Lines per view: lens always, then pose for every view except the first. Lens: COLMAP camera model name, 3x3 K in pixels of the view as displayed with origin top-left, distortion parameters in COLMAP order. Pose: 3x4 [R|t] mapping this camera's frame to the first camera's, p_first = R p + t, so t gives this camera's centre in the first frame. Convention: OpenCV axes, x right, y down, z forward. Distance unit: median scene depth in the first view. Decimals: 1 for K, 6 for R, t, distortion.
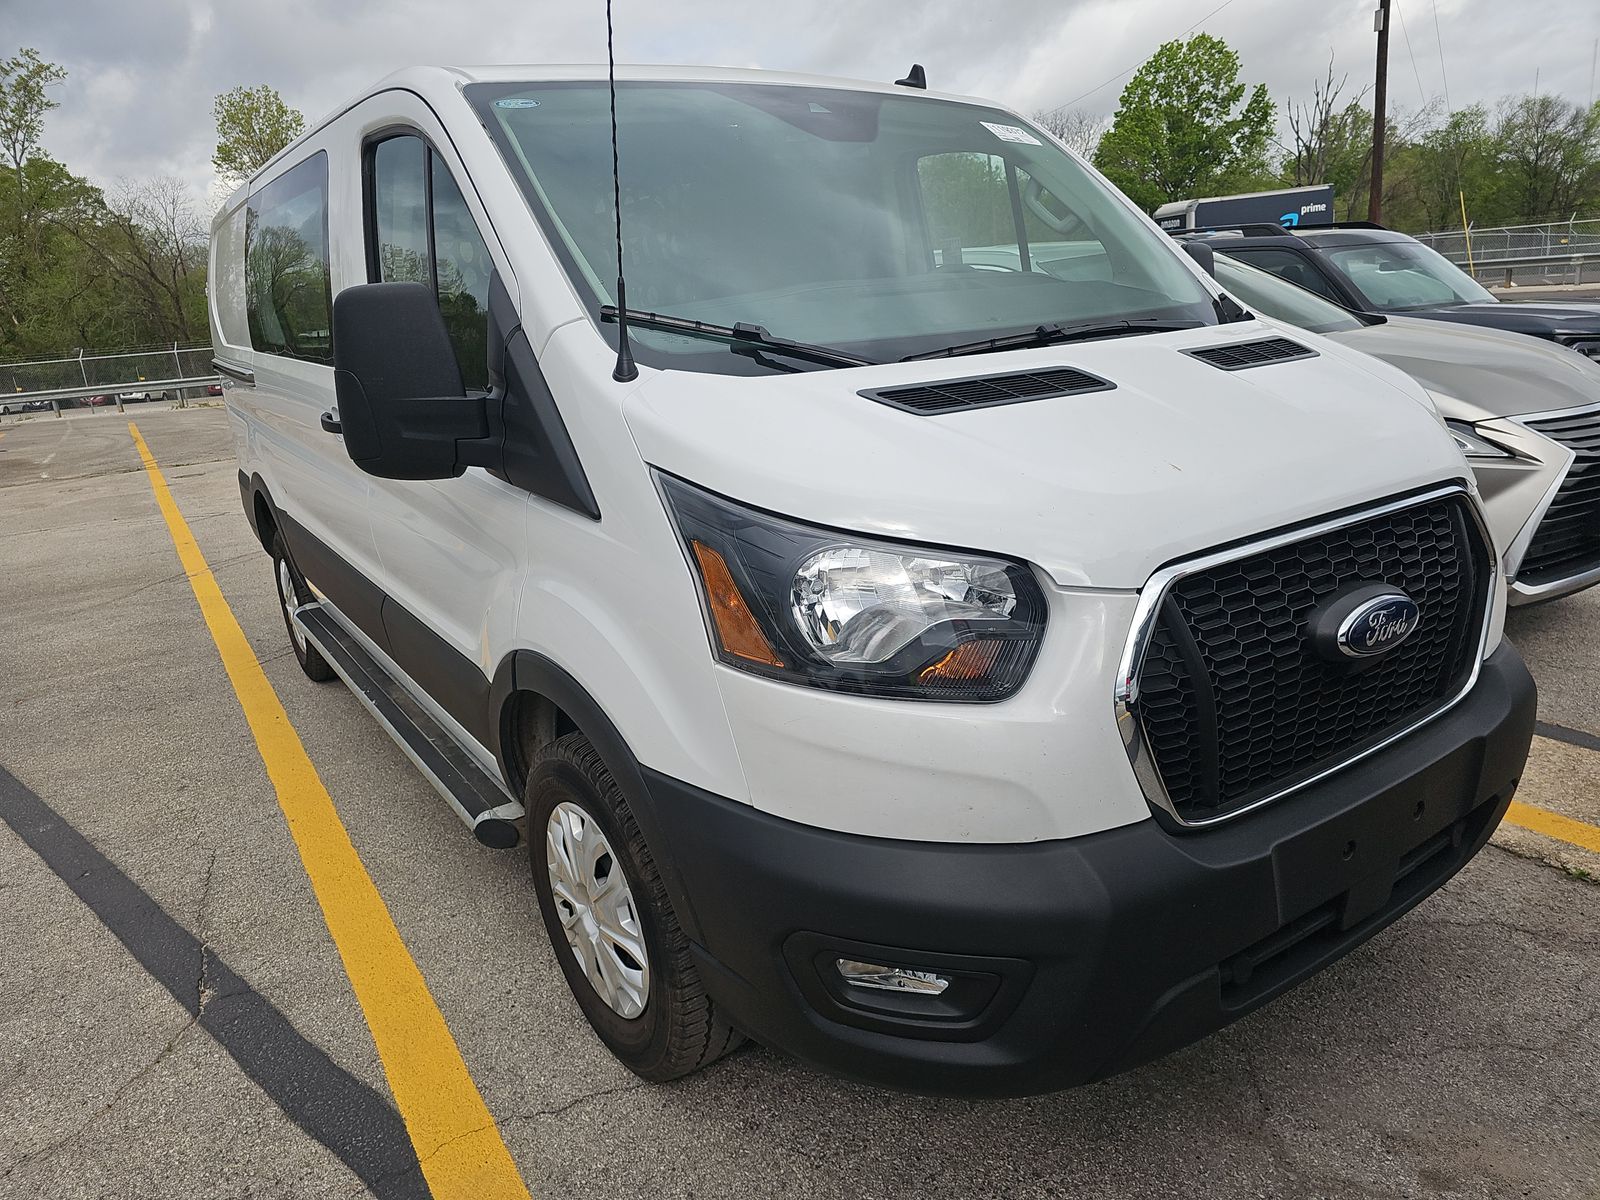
lens RADIAL K [[1039.5, 0, 800.0], [0, 1039.5, 600.0], [0, 0, 1]] dist [0.085152, -0.121063]
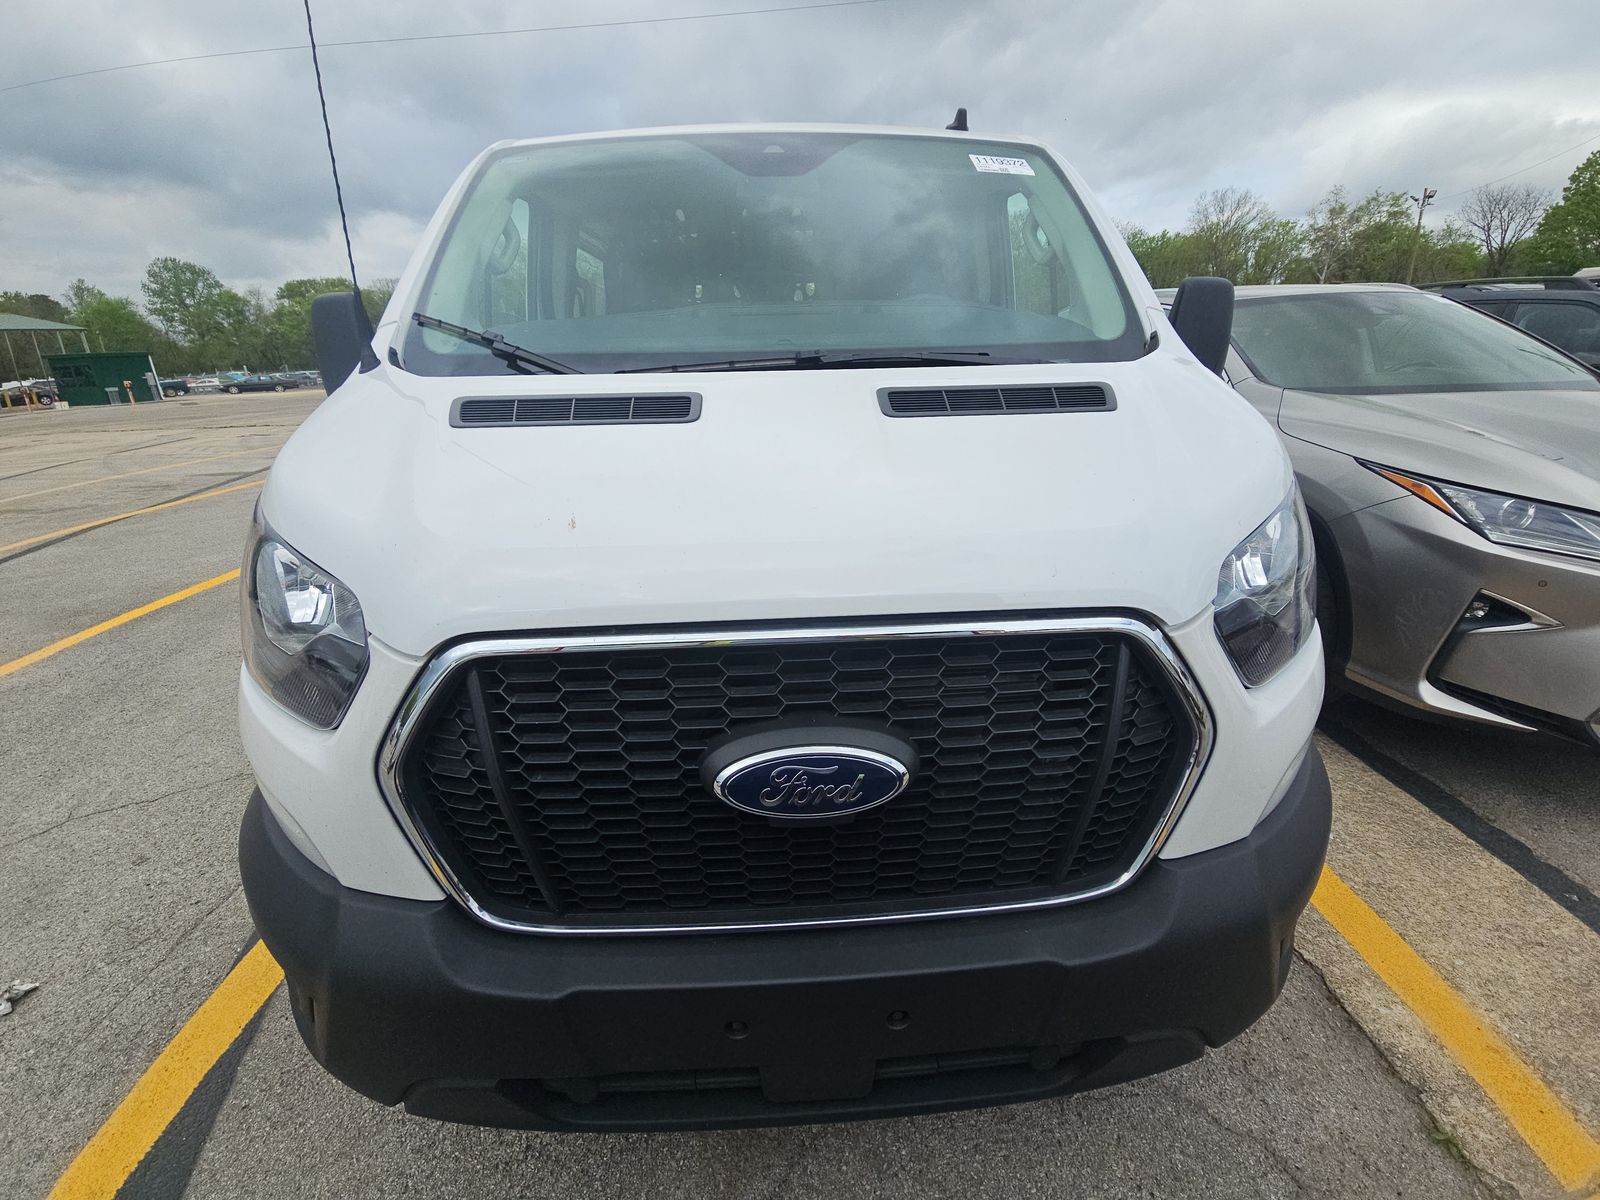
lens RADIAL K [[659.1, 0, 802.4], [0, 659.1, 590.9], [0, 0, 1]] dist [0.000179, -0.017028]
pose [[0.850972, 0.201465, -0.485034, 0.464270], [-0.156034, 0.978784, 0.132795, -0.104142], [0.501498, -0.037323, 0.864354, 0.377707]]
